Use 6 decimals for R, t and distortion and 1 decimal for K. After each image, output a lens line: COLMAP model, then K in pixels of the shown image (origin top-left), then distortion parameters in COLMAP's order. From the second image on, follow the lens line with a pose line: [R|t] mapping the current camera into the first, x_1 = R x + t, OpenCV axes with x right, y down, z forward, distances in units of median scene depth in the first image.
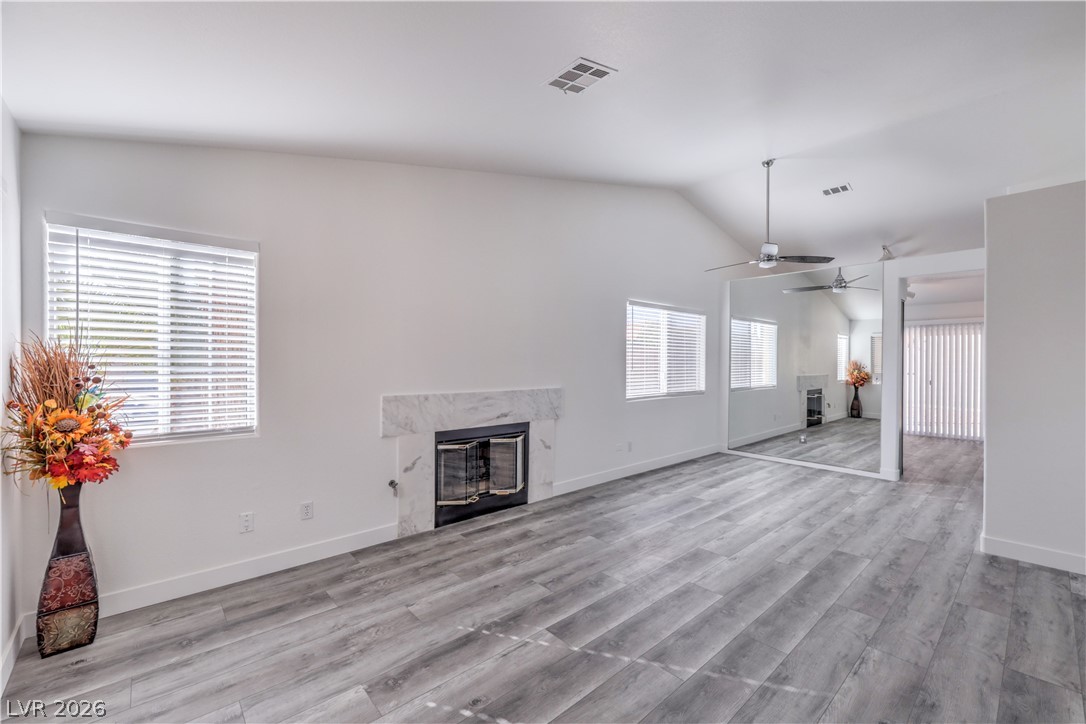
lens RADIAL K [[443.1, 0, 533.0], [0, 443.1, 369.5], [0, 0, 1]] dist [-0.002666, 0.000961]
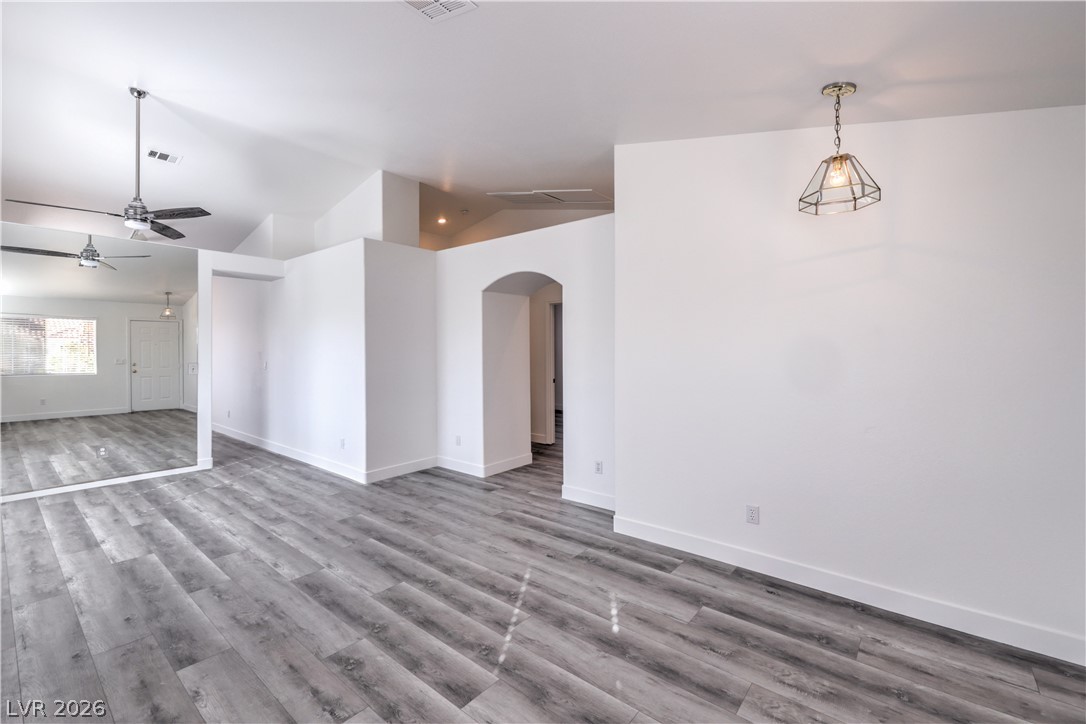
lens RADIAL K [[468.9, 0, 523.9], [0, 468.9, 344.6], [0, 0, 1]] dist [-0.001689, 0.000859]
pose [[-0.136598, 0.003397, 0.990621, -0.617823], [0.022304, 0.999751, -0.000353, -0.025825], [-0.990375, 0.022046, -0.136640, 0.781995]]
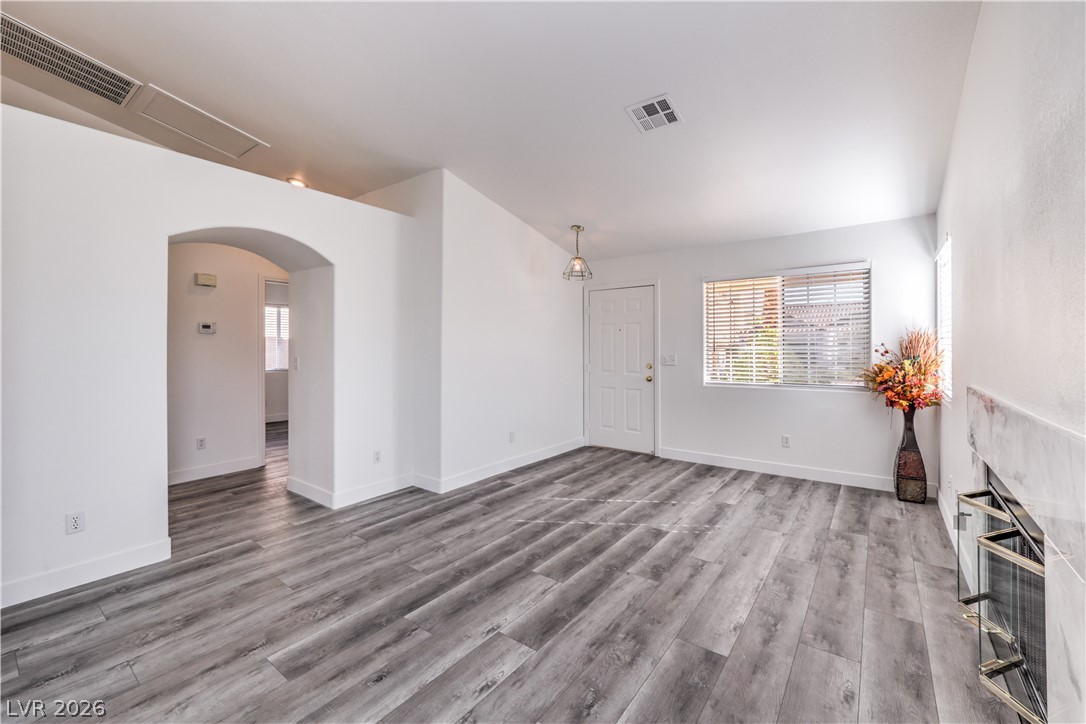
lens RADIAL K [[443.1, 0, 532.2], [0, 443.1, 346.7], [0, 0, 1]] dist [-0.002666, 0.000961]
pose [[-0.982721, -0.000879, -0.185089, 0.560237], [-0.004328, 0.999824, 0.018228, -0.012959], [0.185041, 0.018714, -0.982553, 1.796146]]
